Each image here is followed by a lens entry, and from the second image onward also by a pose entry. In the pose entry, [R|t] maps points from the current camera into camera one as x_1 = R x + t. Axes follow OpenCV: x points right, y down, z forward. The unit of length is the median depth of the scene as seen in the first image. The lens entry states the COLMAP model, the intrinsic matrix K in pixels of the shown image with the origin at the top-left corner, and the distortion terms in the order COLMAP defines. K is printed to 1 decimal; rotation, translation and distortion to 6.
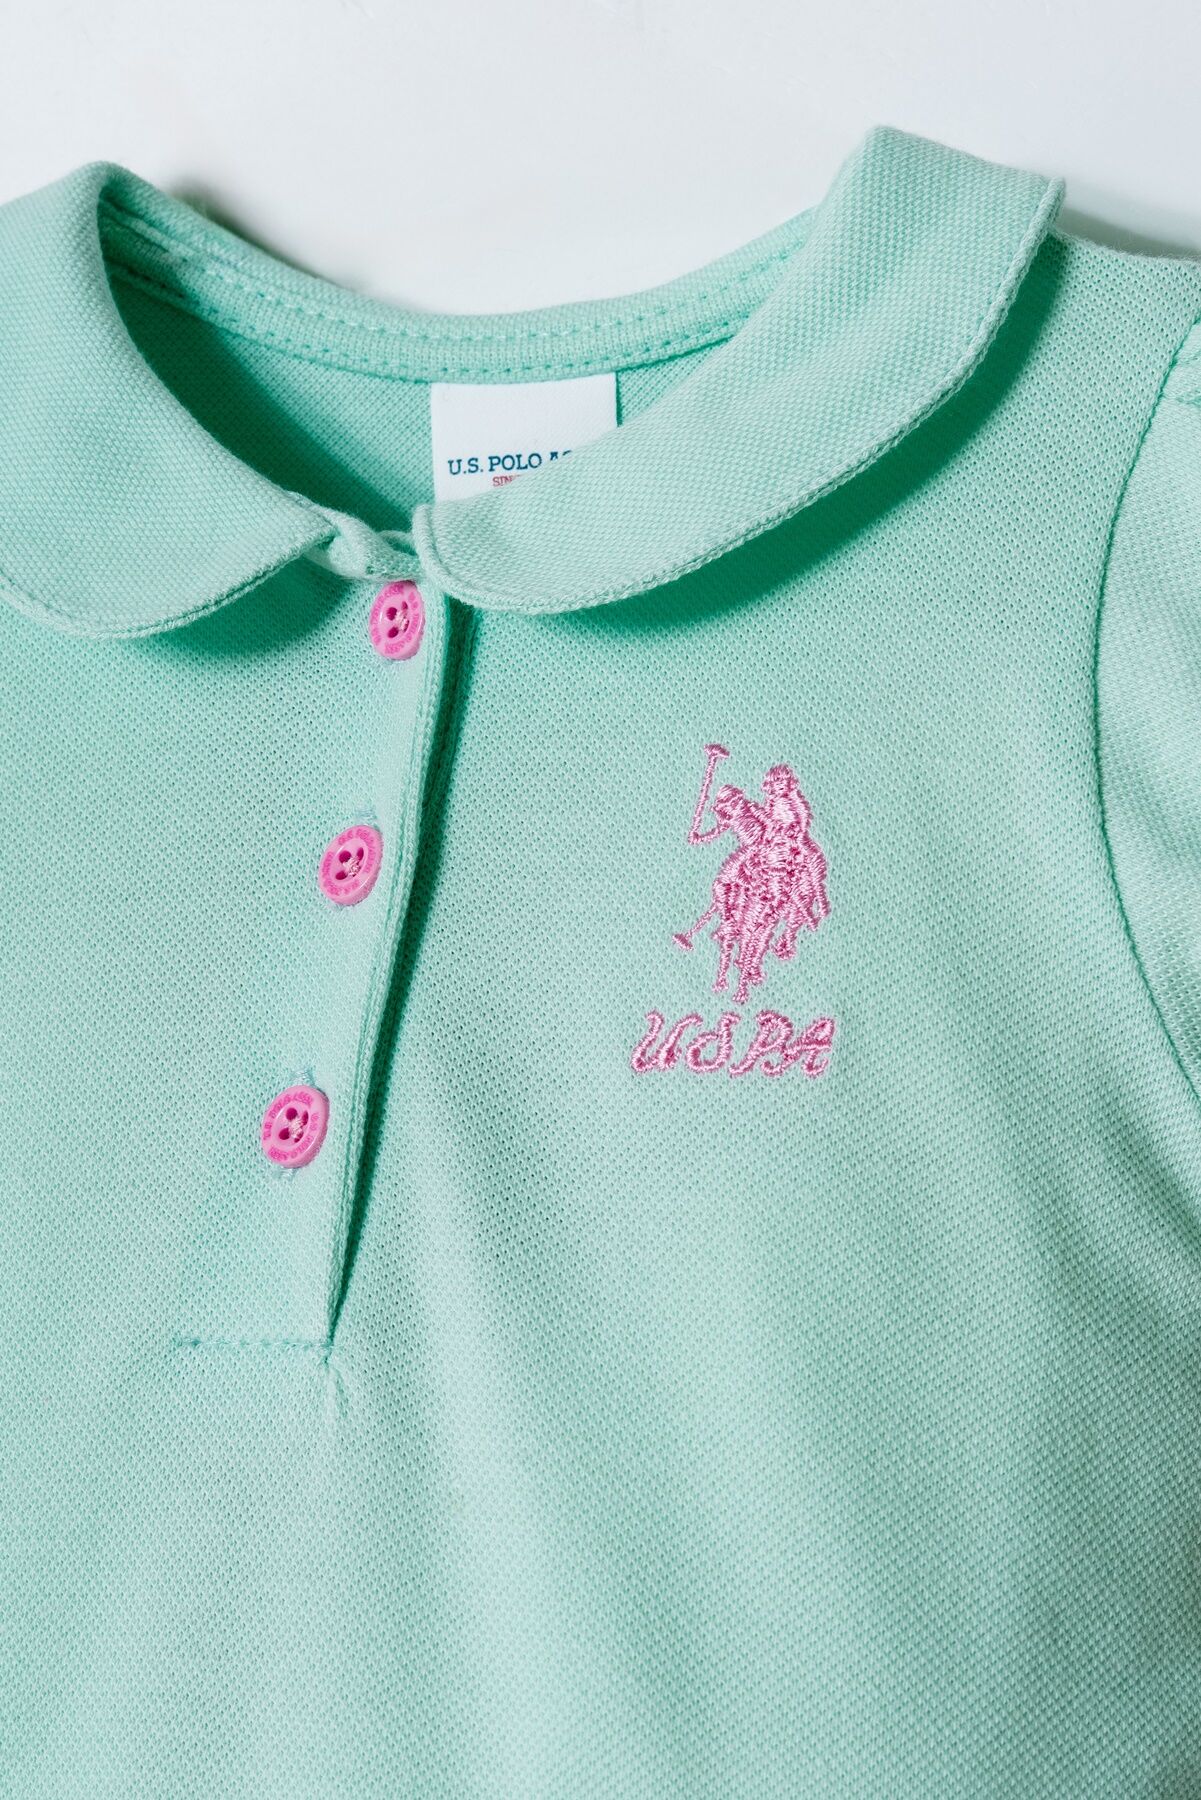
lens RADIAL K [[3934.1, 0, 600.5], [0, 3934.1, 900.0], [0, 0, 1]] dist [0.027986, 0.134161]
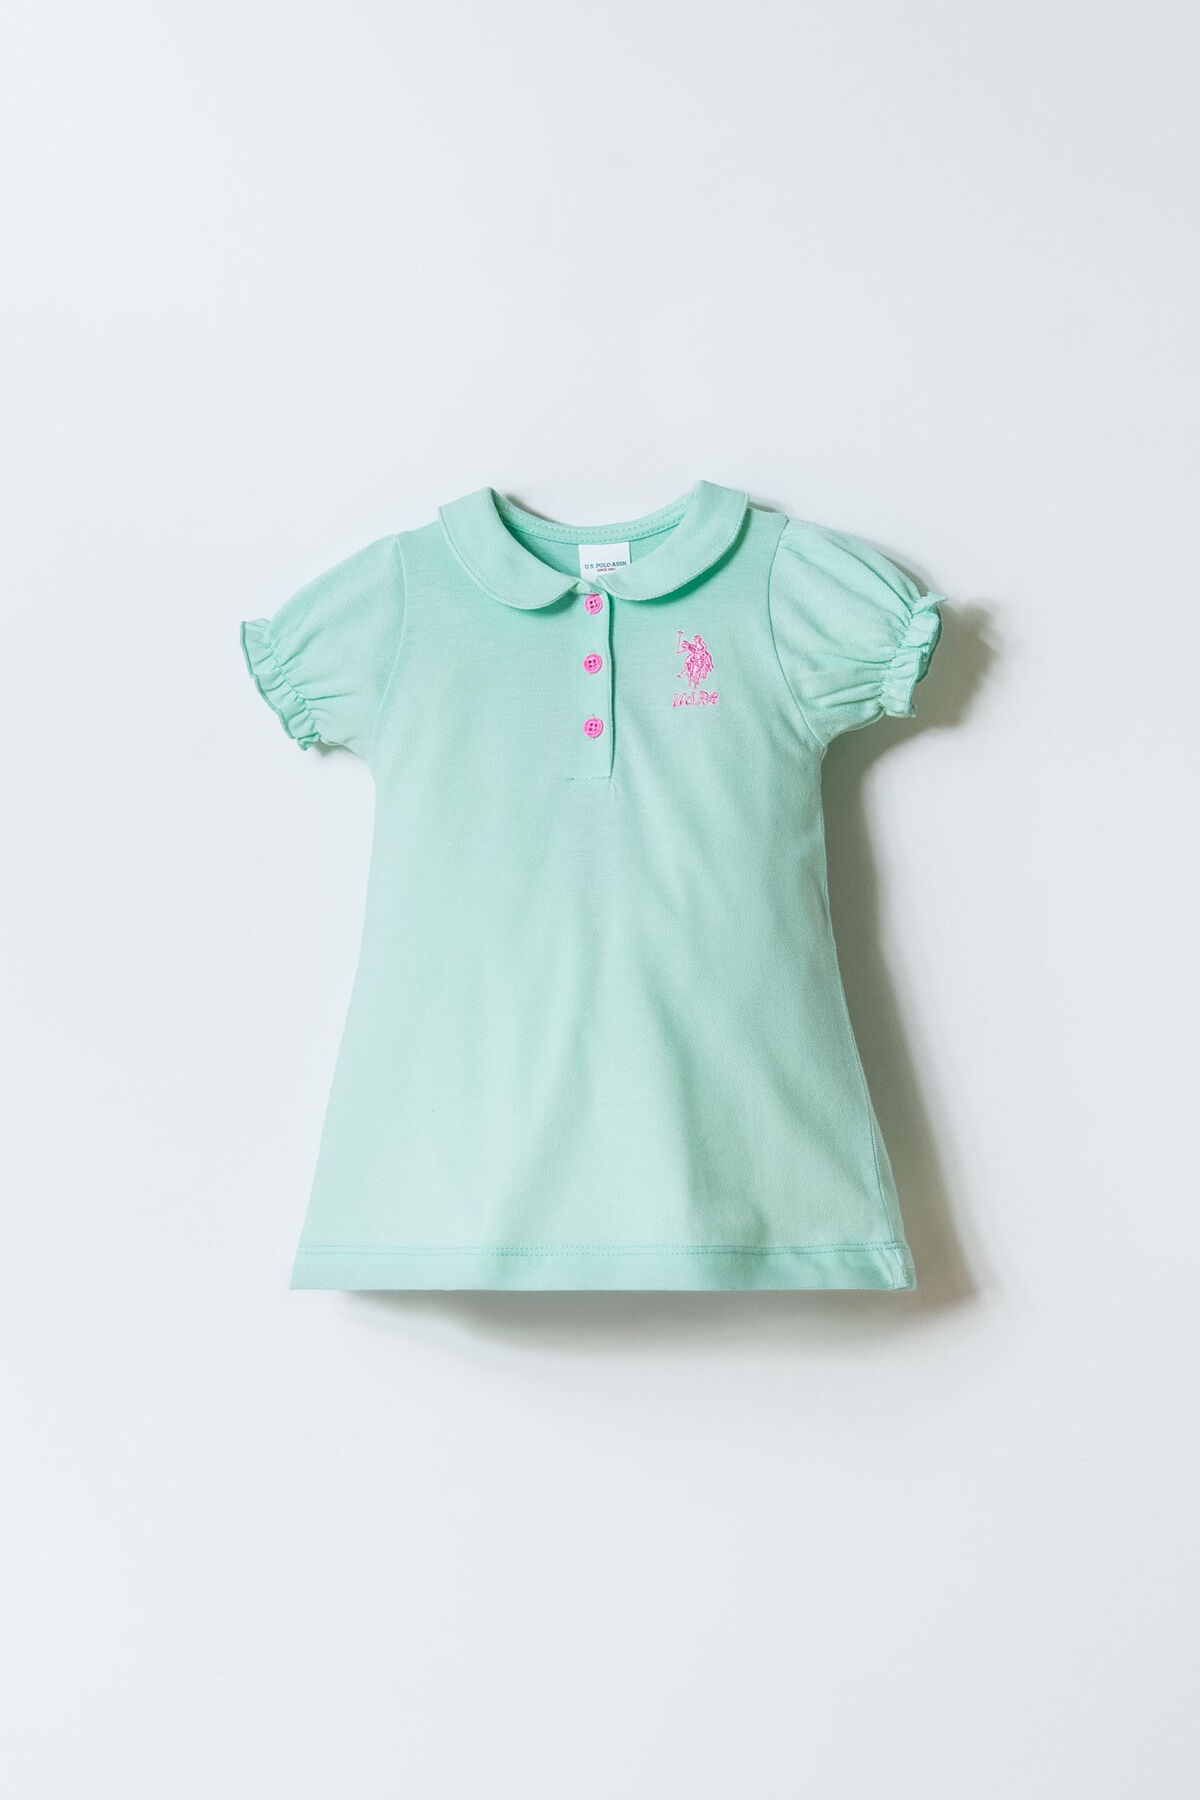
lens RADIAL K [[3934.1, 0, 600.0], [0, 3934.1, 900.0], [0, 0, 1]] dist [0.027986, 0.134161]
pose [[0.971158, -0.035317, 0.235808, -1.022633], [0.041715, 0.998883, -0.022196, 0.326453], [-0.234761, 0.031393, 0.971546, -2.956397]]
